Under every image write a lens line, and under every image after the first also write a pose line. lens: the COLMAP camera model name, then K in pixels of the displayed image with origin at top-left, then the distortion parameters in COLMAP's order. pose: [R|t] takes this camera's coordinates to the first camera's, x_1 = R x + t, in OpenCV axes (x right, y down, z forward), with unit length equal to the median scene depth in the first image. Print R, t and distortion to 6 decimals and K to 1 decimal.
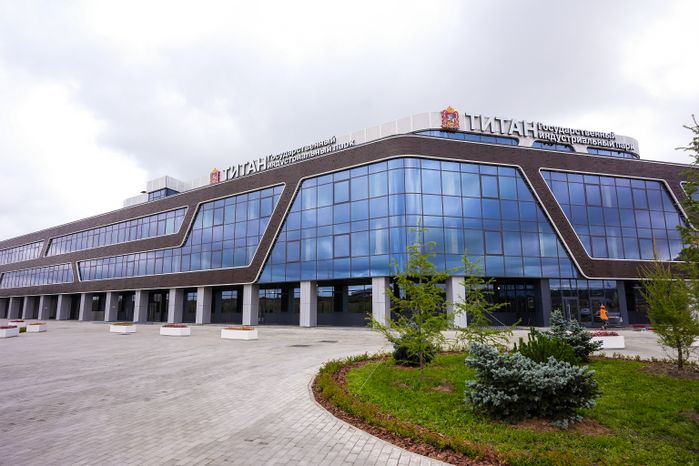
lens RADIAL K [[351.7, 0, 365.1], [0, 351.7, 247.6], [0, 0, 1]] dist [-0.005916, 0.008513]
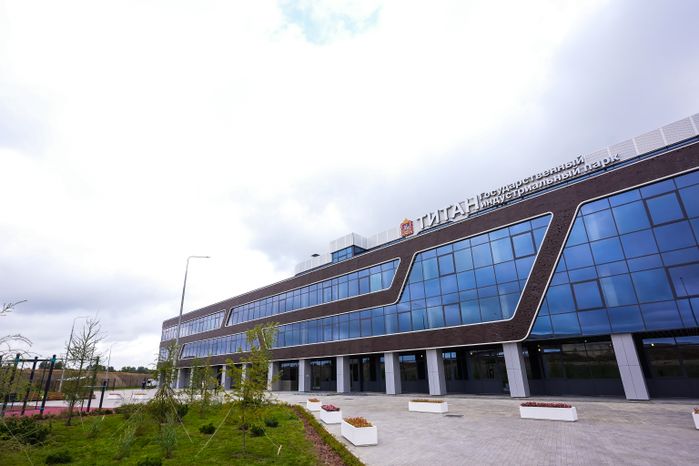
lens RADIAL K [[351.7, 0, 345.9], [0, 351.7, 252.7], [0, 0, 1]] dist [-0.005916, 0.008513]
pose [[0.964236, -0.102820, -0.244288, -0.412093], [0.062013, 0.983624, -0.169228, 0.013274], [0.257687, 0.148026, 0.954822, 0.095492]]
